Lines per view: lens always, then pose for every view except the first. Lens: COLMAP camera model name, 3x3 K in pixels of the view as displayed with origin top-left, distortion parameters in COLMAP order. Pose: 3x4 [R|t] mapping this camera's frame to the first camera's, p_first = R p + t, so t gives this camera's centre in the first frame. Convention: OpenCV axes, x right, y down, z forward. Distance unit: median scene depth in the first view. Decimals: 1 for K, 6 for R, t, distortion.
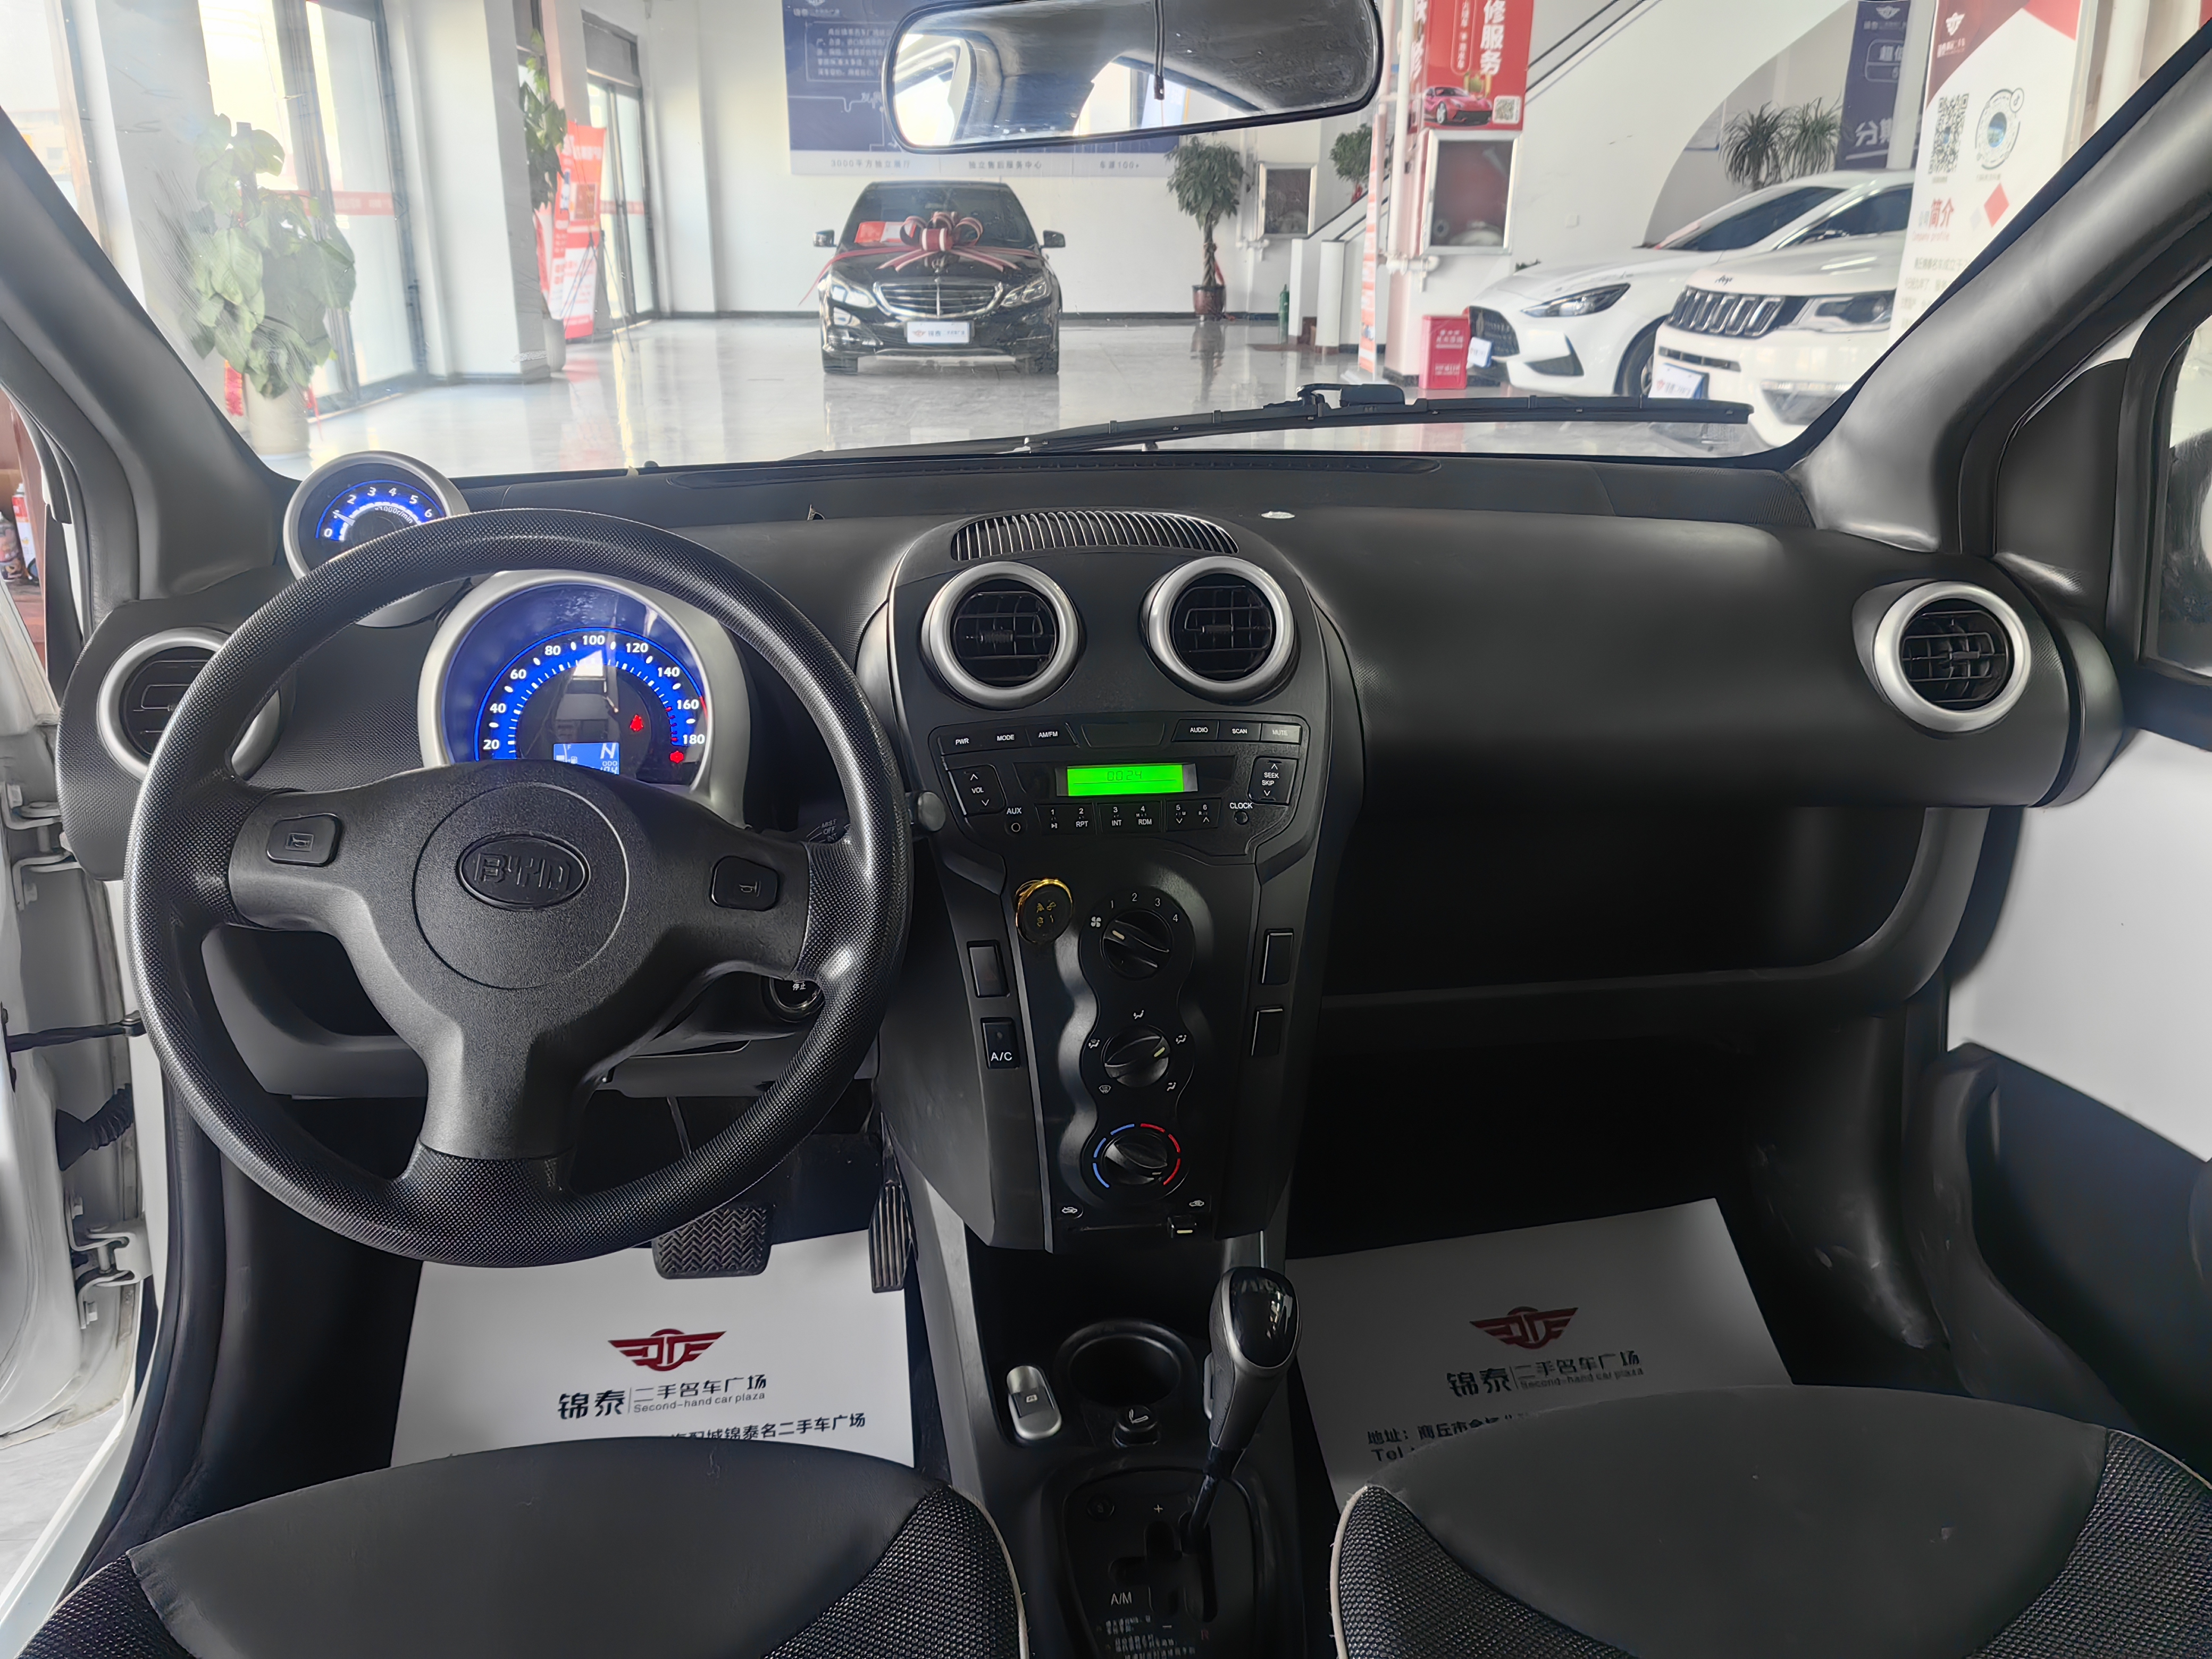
lens RADIAL K [[1715.5, 0, 1106.0], [0, 1715.5, 829.5], [0, 0, 1]] dist [0.093129, -0.079088]
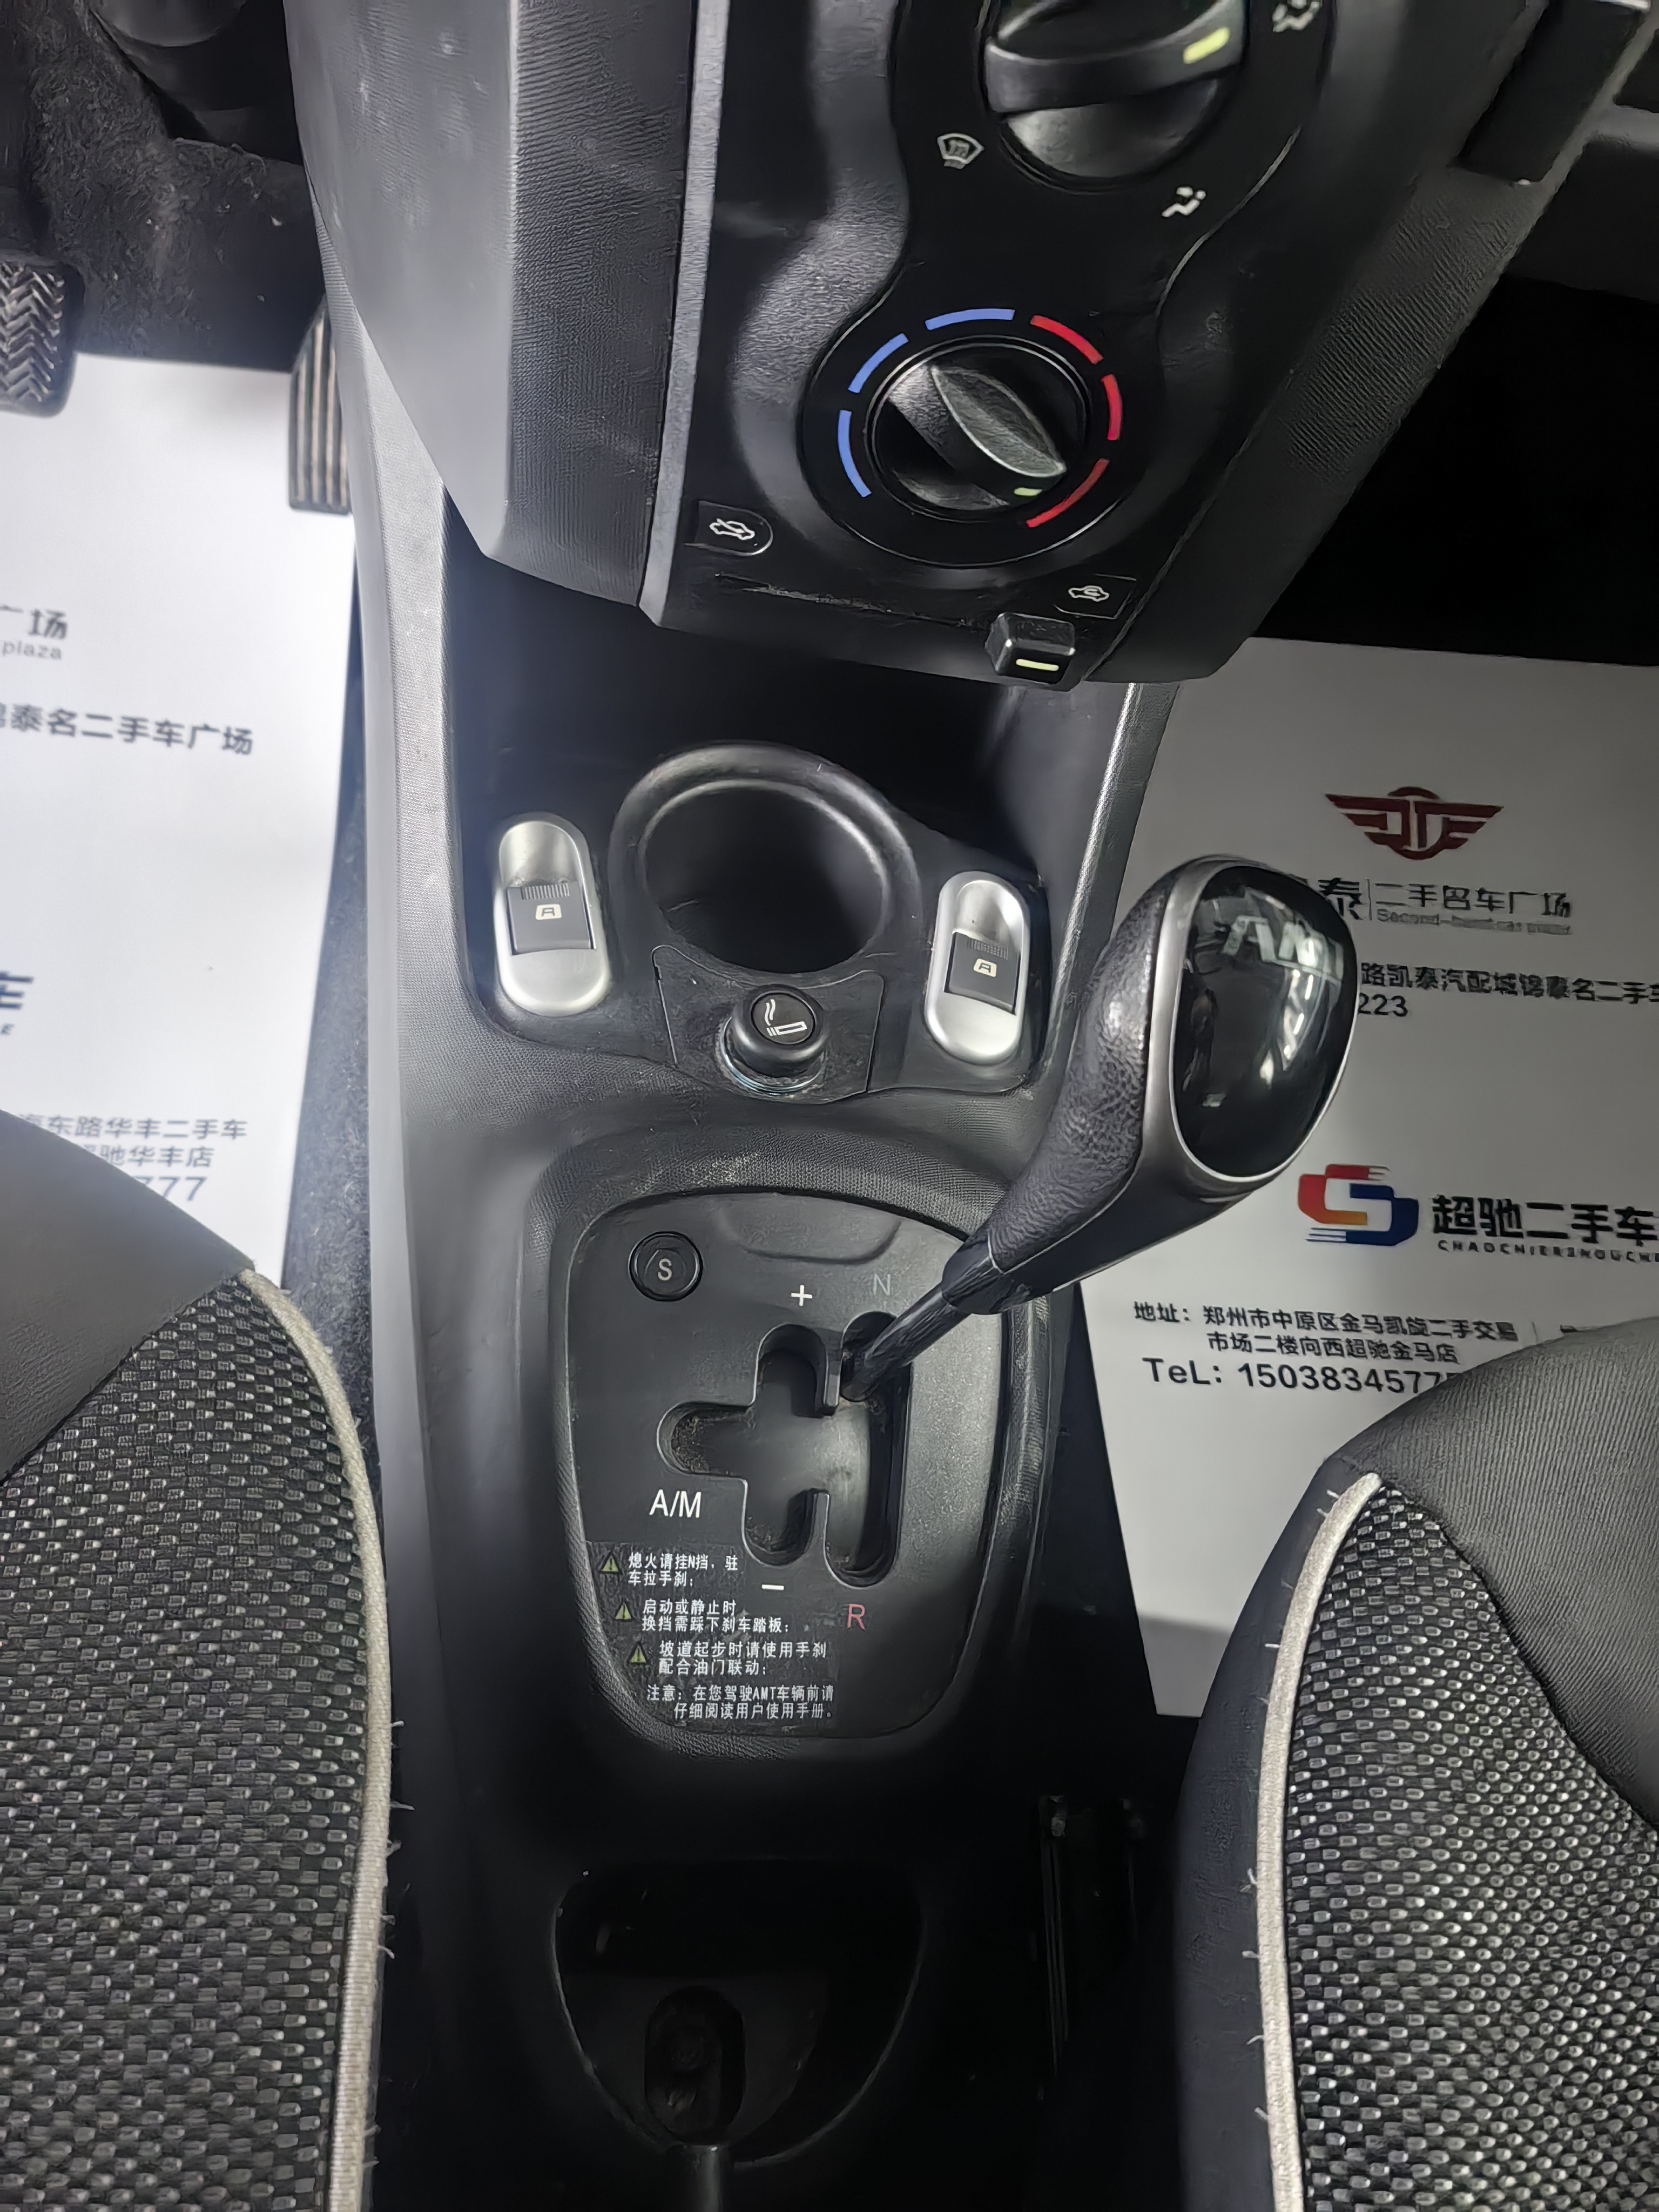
lens RADIAL K [[1715.5, 0, 813.0], [0, 1715.5, 1089.7], [0, 0, 1]] dist [0.093129, -0.079088]
pose [[0.971859, 0.188472, 0.141306, -0.032356], [-0.235342, 0.802757, 0.547900, 0.115790], [-0.010171, -0.565737, 0.824523, 0.638594]]
